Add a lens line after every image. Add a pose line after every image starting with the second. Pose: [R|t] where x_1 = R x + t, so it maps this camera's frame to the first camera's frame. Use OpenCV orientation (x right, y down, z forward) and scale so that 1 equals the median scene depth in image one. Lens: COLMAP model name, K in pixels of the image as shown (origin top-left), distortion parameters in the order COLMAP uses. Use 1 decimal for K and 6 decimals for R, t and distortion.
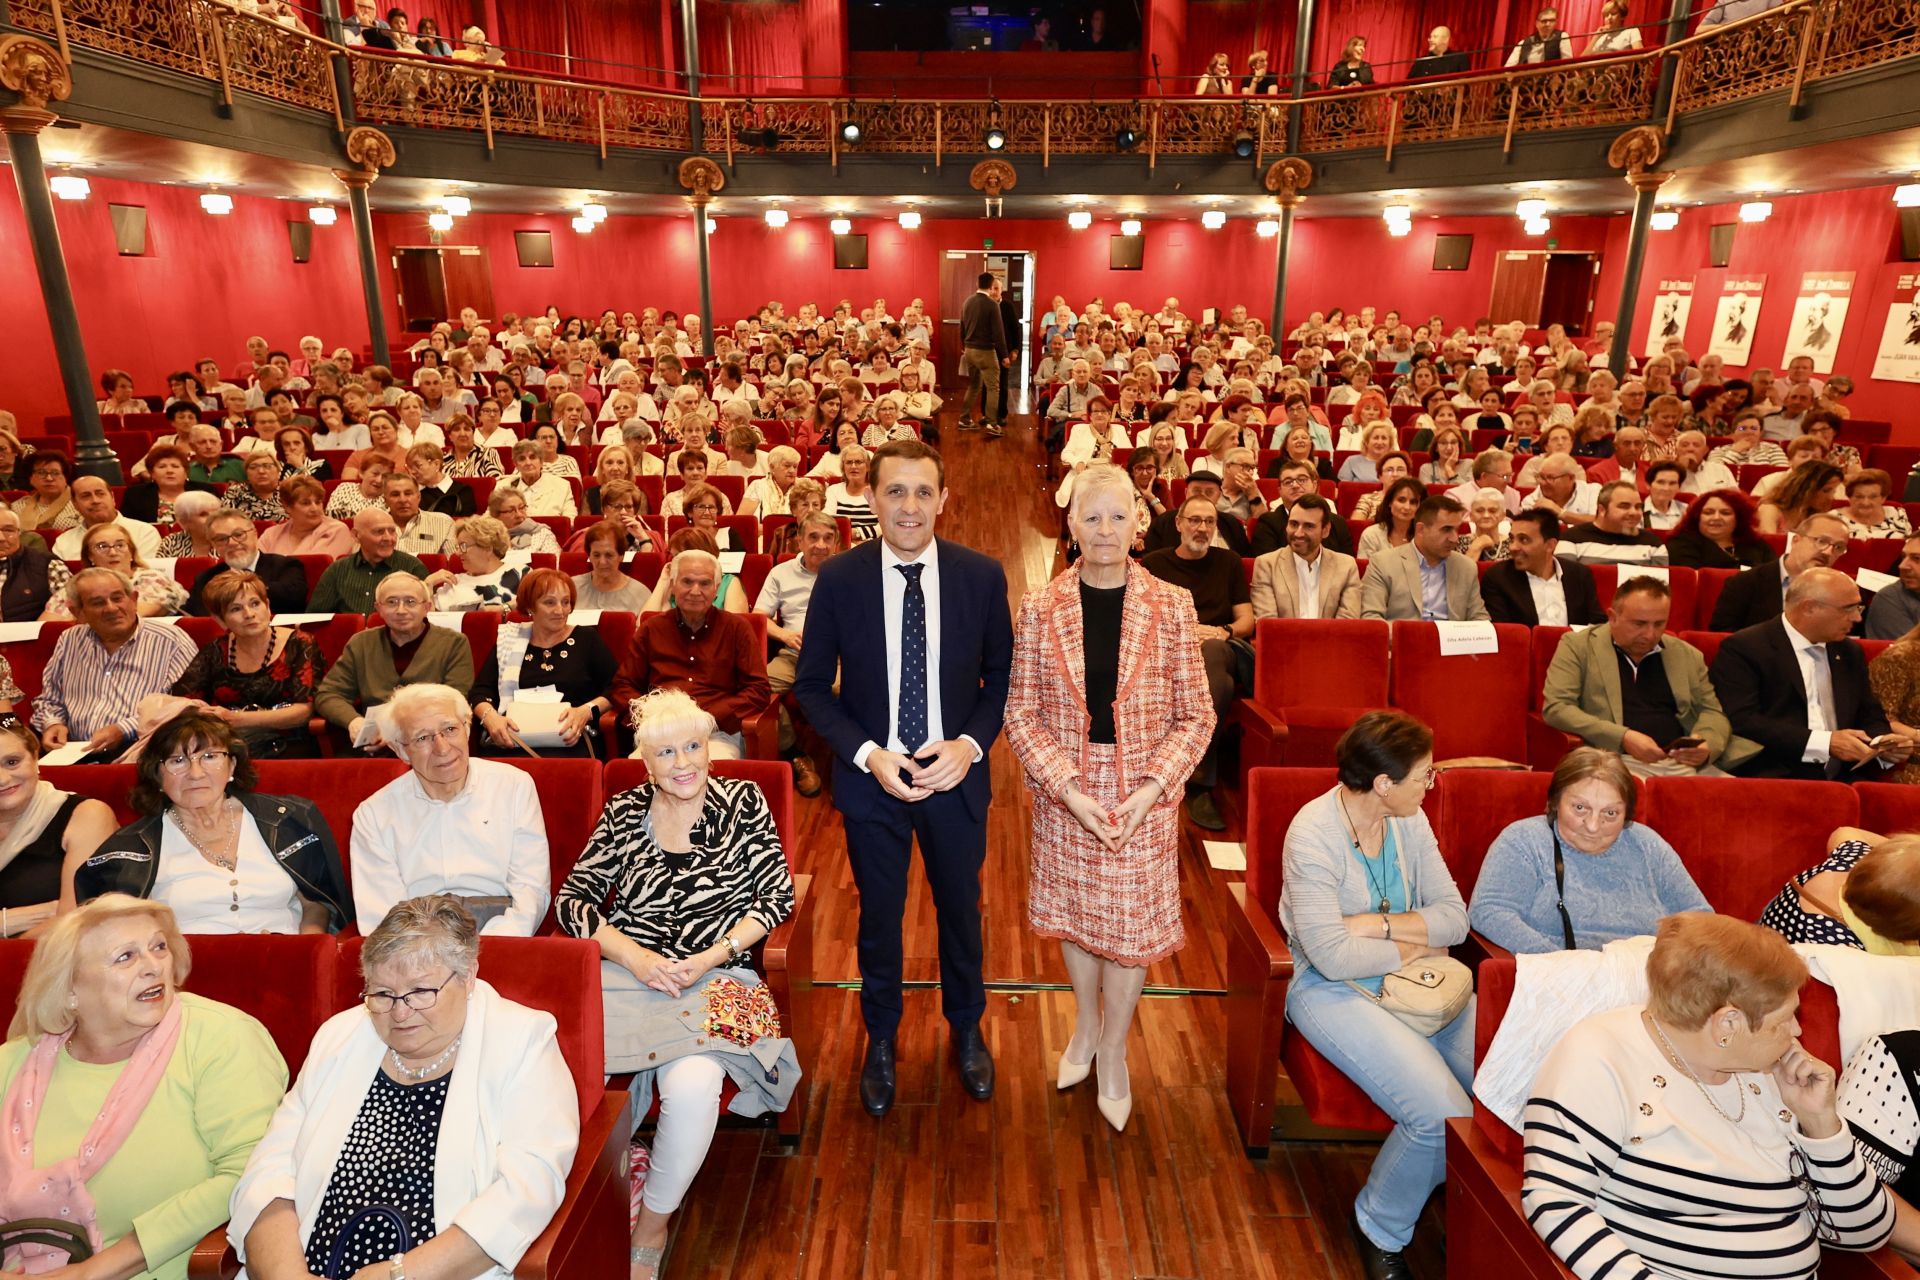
lens RADIAL K [[1103.2, 0, 951.3], [0, 1103.2, 641.7], [0, 0, 1]] dist [-0.000303, -0.000256]
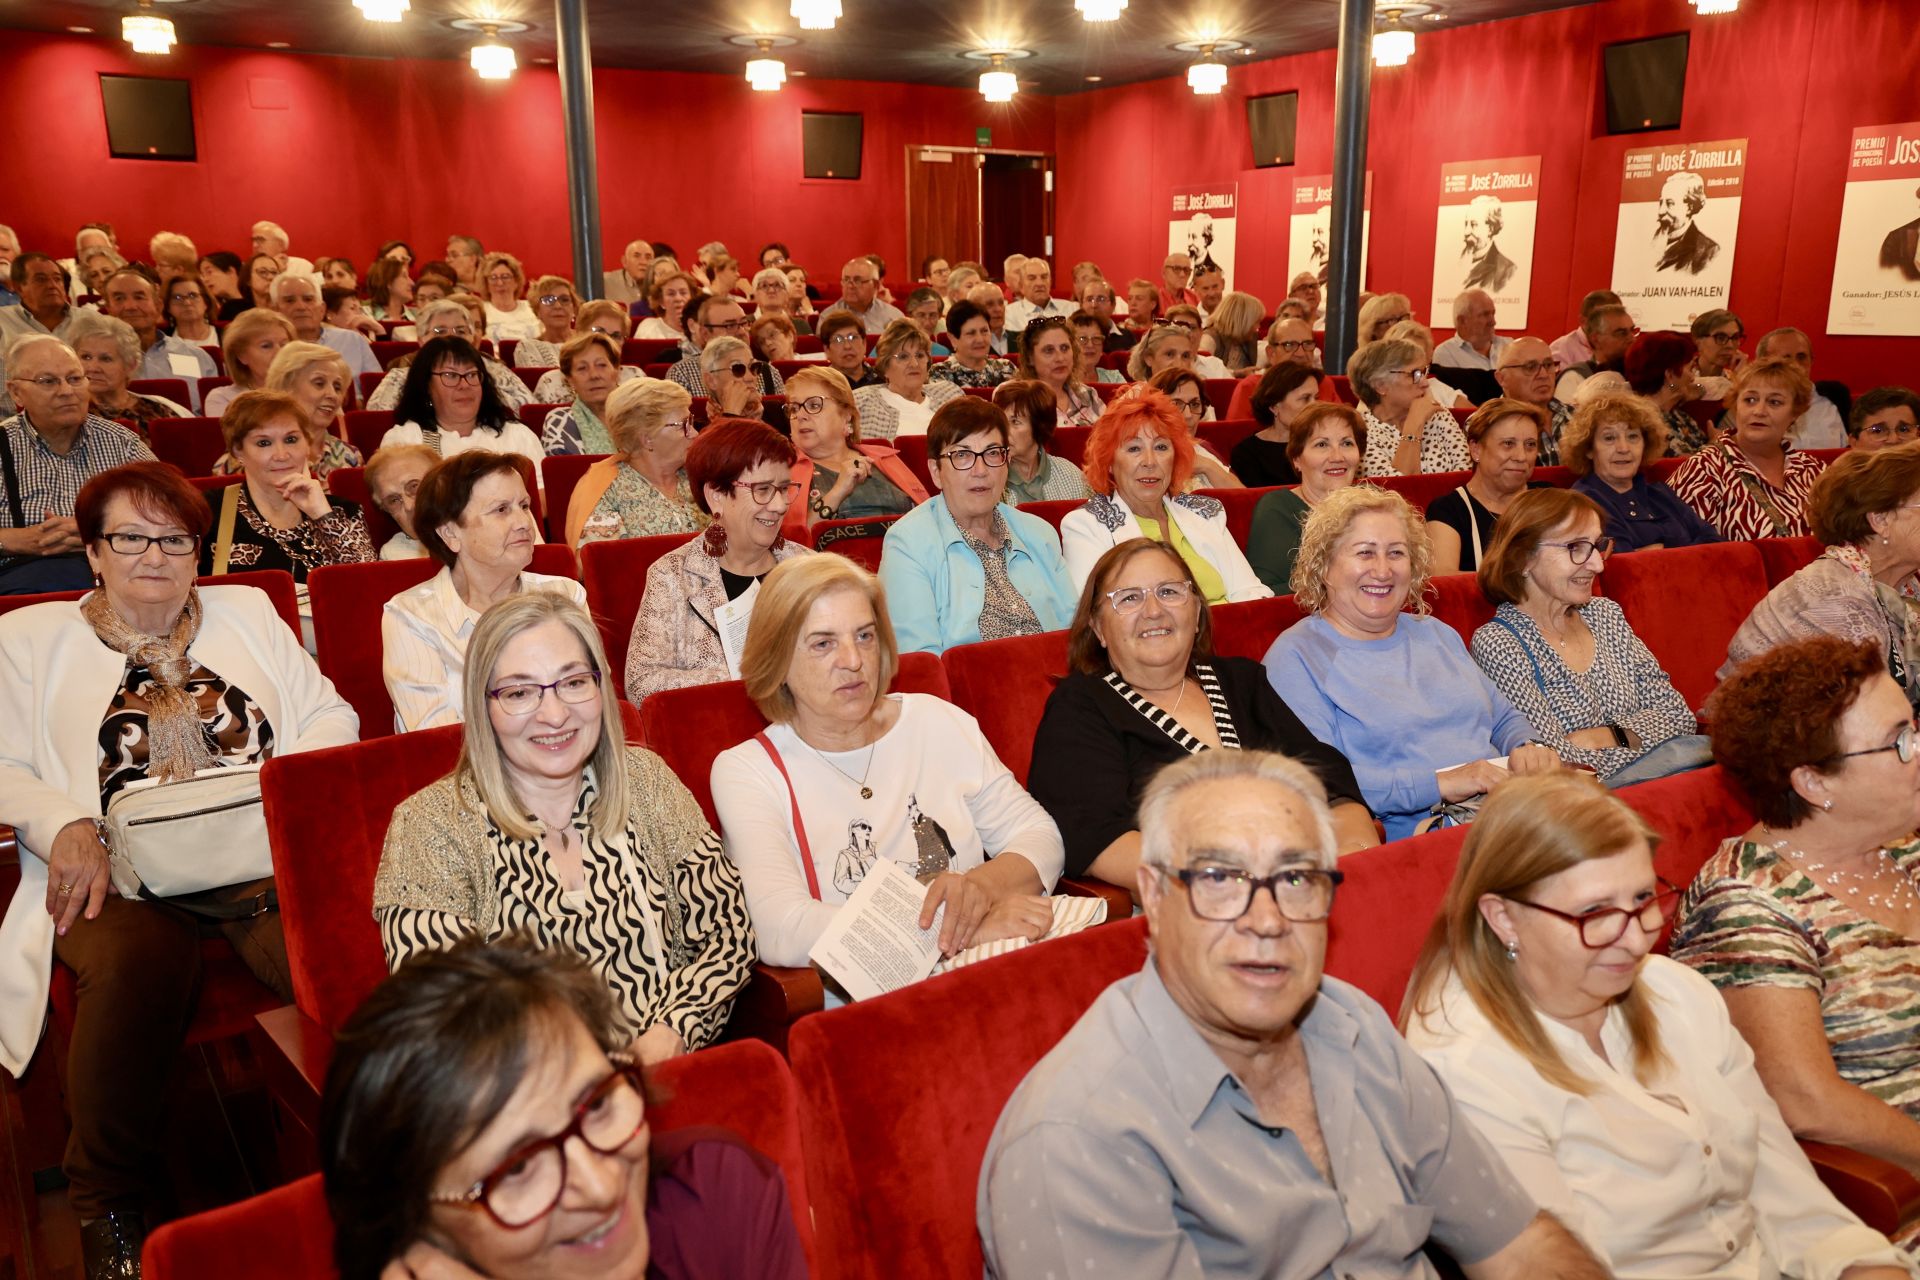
lens RADIAL K [[1545.0, 0, 957.5], [0, 1545.0, 604.8], [0, 0, 1]] dist [0.043739, 0.008393]
pose [[0.816158, -0.126944, 0.563713, 0.179106], [0.185964, 0.981371, -0.048247, -0.304250], [-0.547087, 0.144207, 0.824561, 1.328127]]
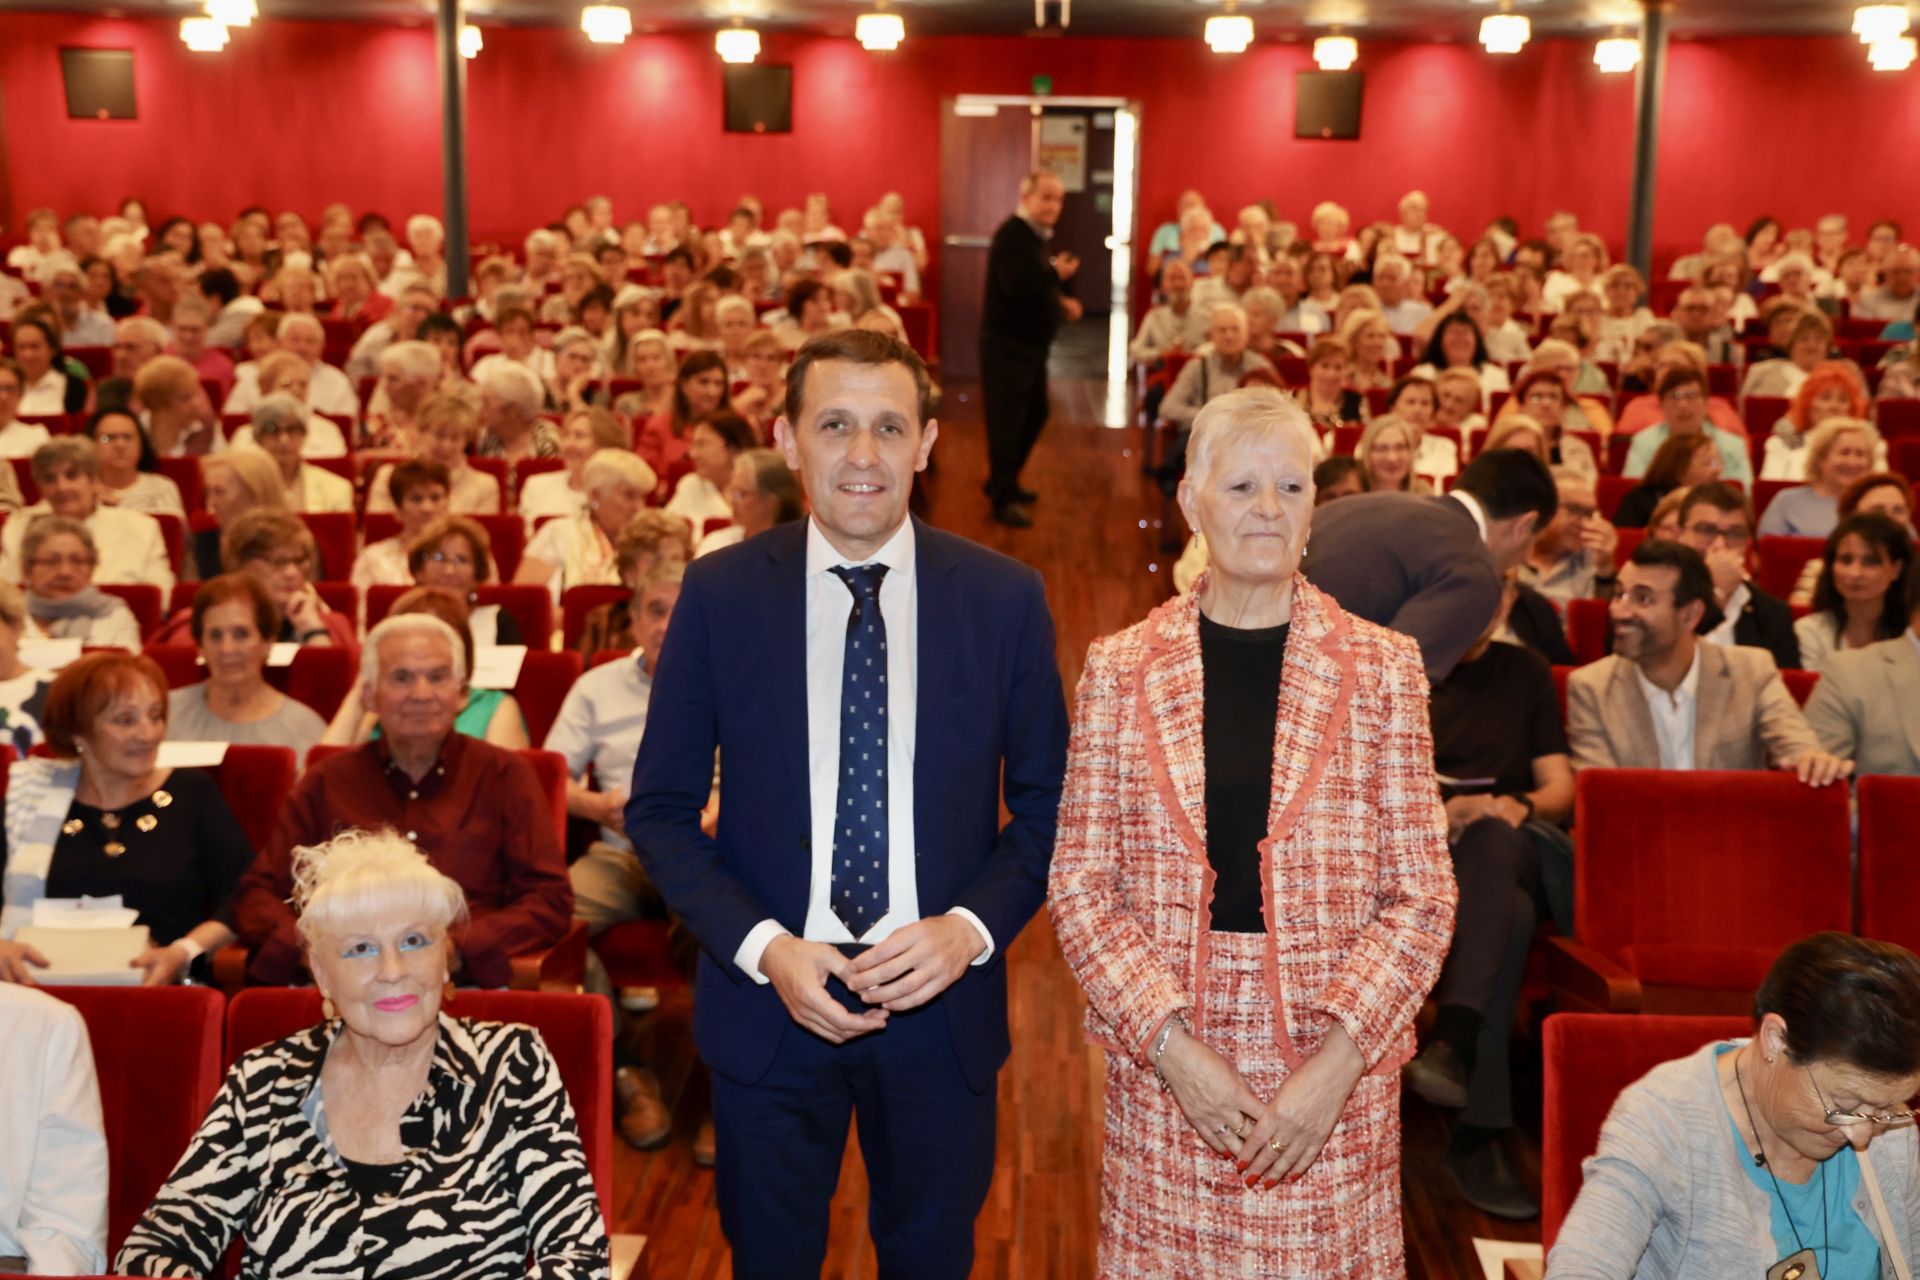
lens RADIAL K [[2400.4, 0, 960.0], [0, 2400.4, 640.0], [0, 0, 1]] dist [0.003898, 0.054760]
pose [[0.999933, 0.011523, -0.001354, 0.006293], [-0.011602, 0.991630, -0.128591, 0.063345], [-0.000139, 0.128598, 0.991697, -0.054269]]
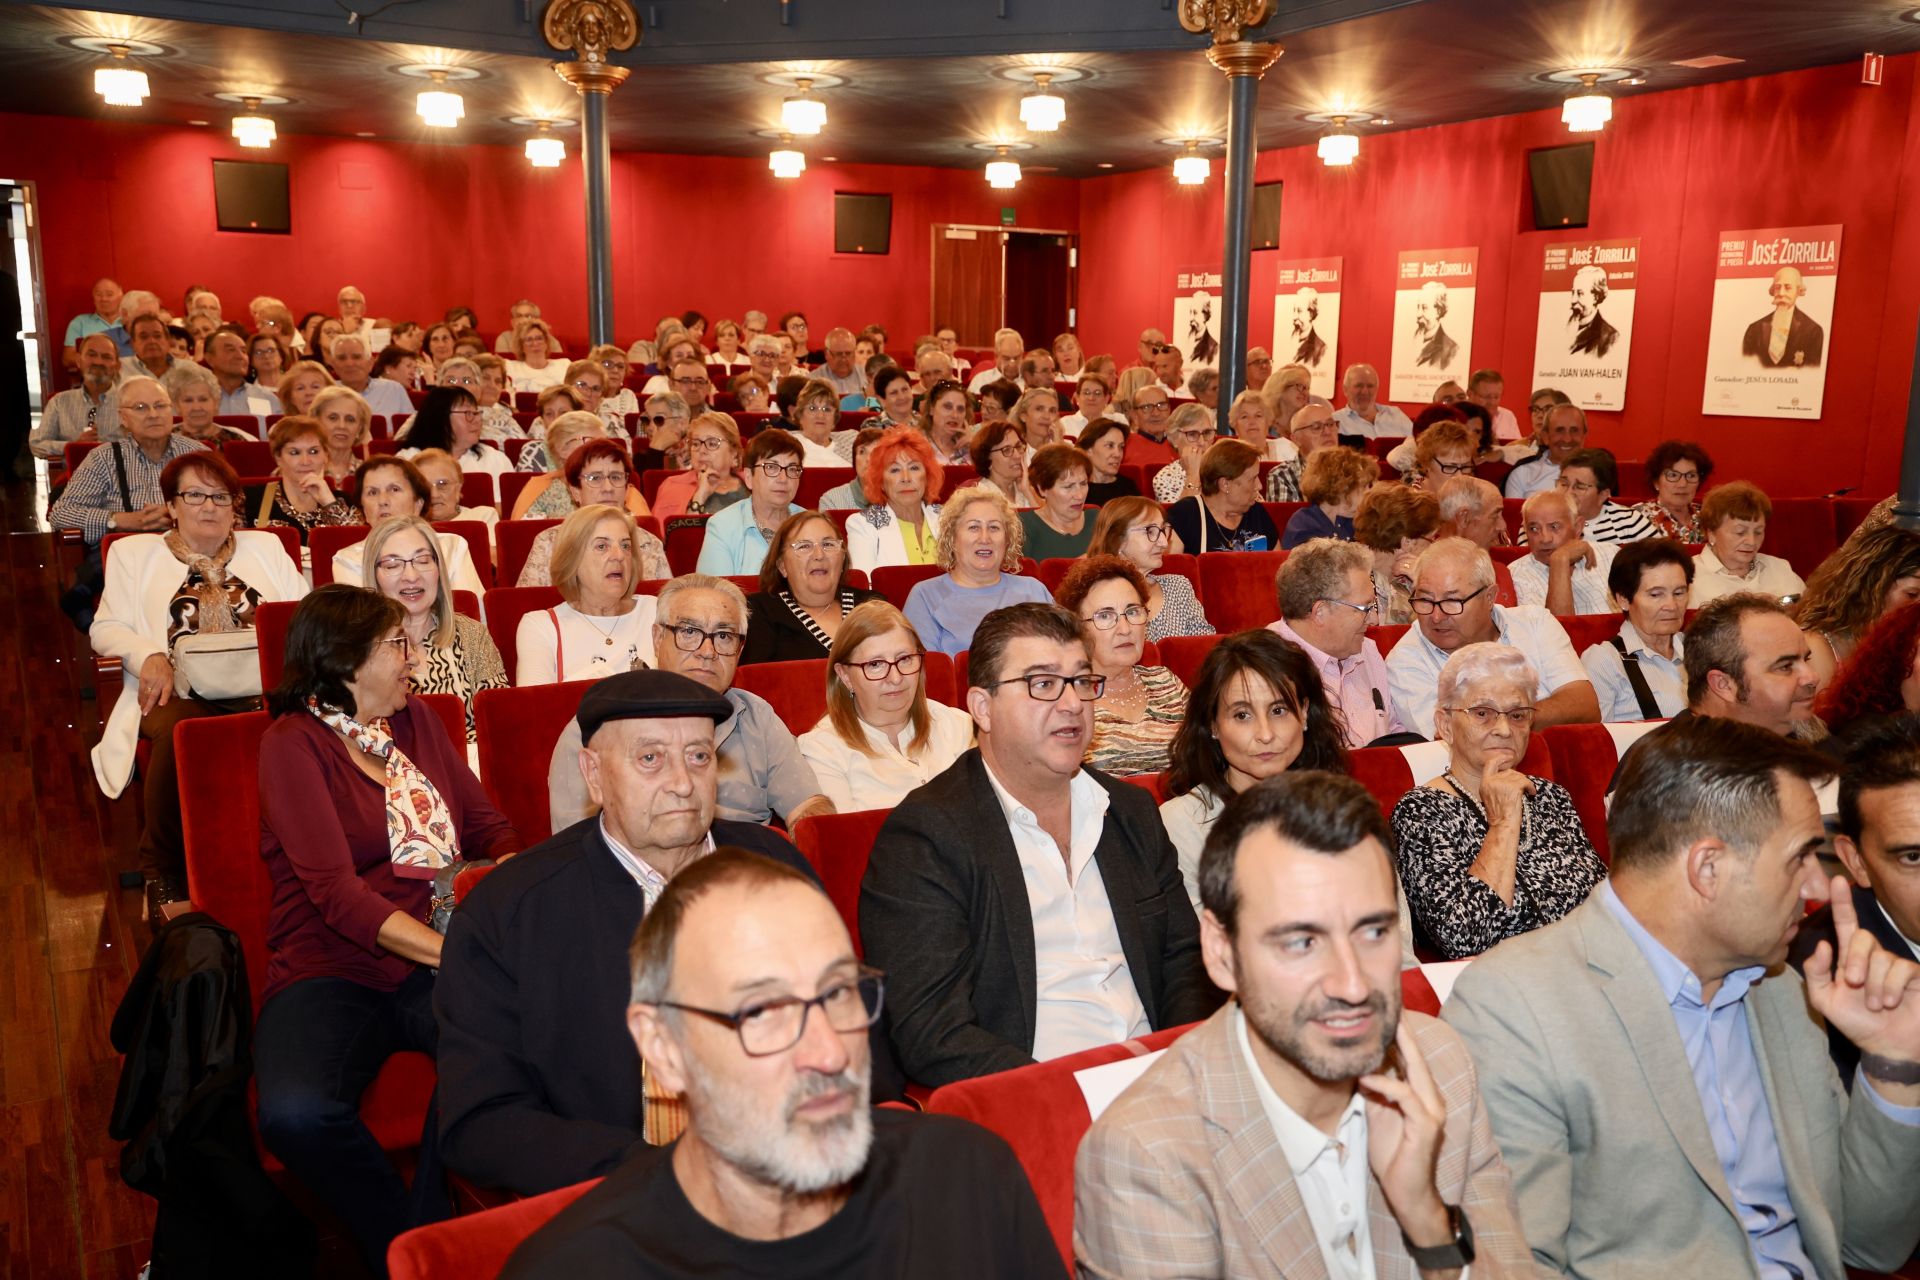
lens RADIAL K [[1681.7, 0, 994.4], [0, 1681.7, 642.1], [0, 0, 1]] dist [0.033074, -0.000872]
pose [[0.852602, -0.083586, 0.515833, 0.134288], [0.151970, 0.984120, -0.091719, -0.157205], [-0.499976, 0.156591, 0.851765, 0.862355]]
